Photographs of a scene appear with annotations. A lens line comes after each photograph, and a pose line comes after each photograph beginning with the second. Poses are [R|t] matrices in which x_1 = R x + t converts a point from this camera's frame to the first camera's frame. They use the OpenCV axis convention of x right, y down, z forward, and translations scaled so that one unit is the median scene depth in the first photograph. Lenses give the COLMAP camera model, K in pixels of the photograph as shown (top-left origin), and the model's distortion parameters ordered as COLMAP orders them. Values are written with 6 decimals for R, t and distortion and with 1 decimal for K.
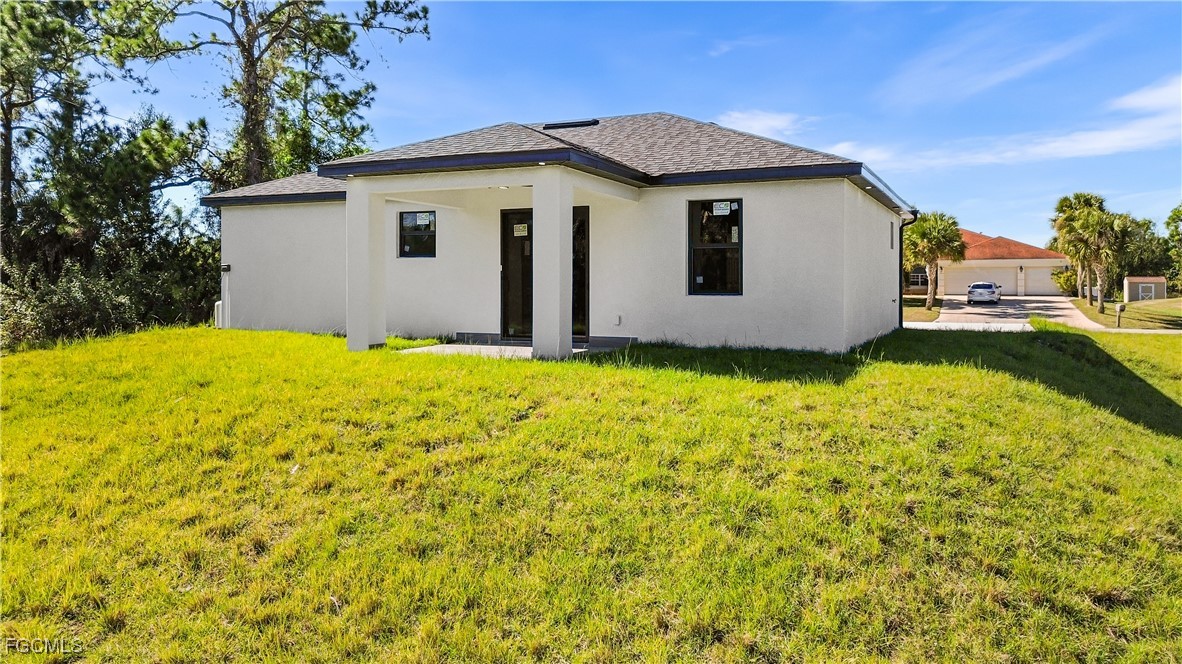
lens RADIAL K [[857.3, 0, 594.7], [0, 857.3, 324.8], [0, 0, 1]] dist [0.099349, -0.000025]
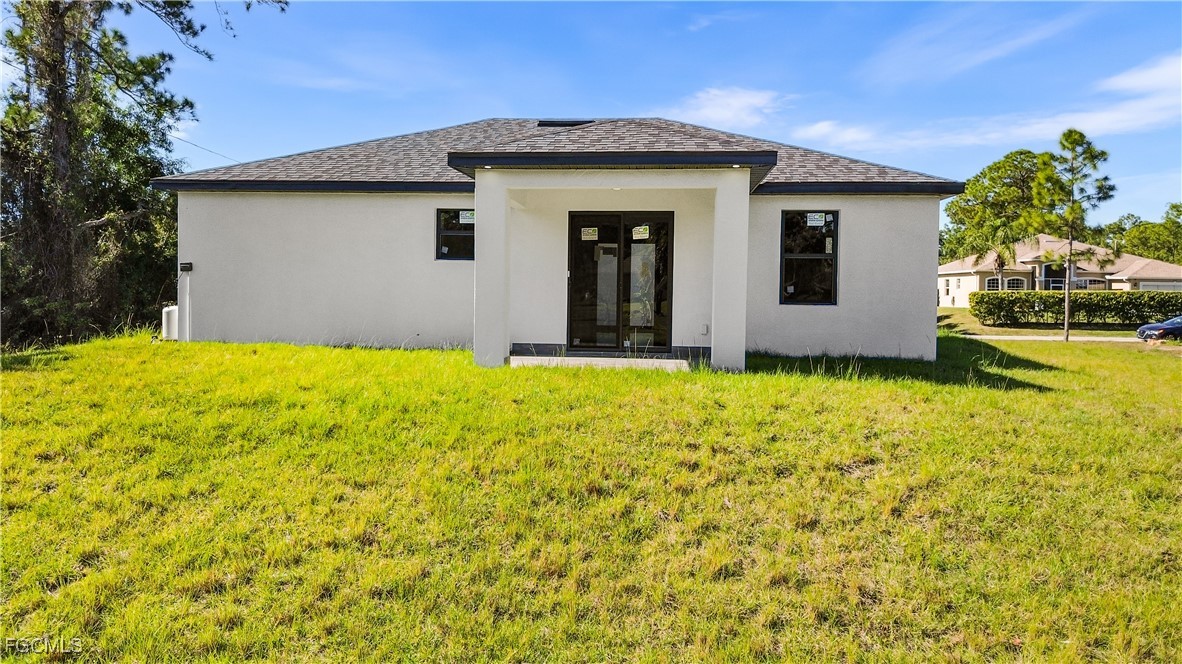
lens RADIAL K [[857.3, 0, 591.8], [0, 857.3, 338.8], [0, 0, 1]] dist [0.099349, -0.000025]
pose [[0.943281, -0.003694, 0.331974, -0.398747], [0.002136, 0.999985, 0.005057, 0.000062], [-0.331987, -0.004061, 0.943275, 0.110444]]
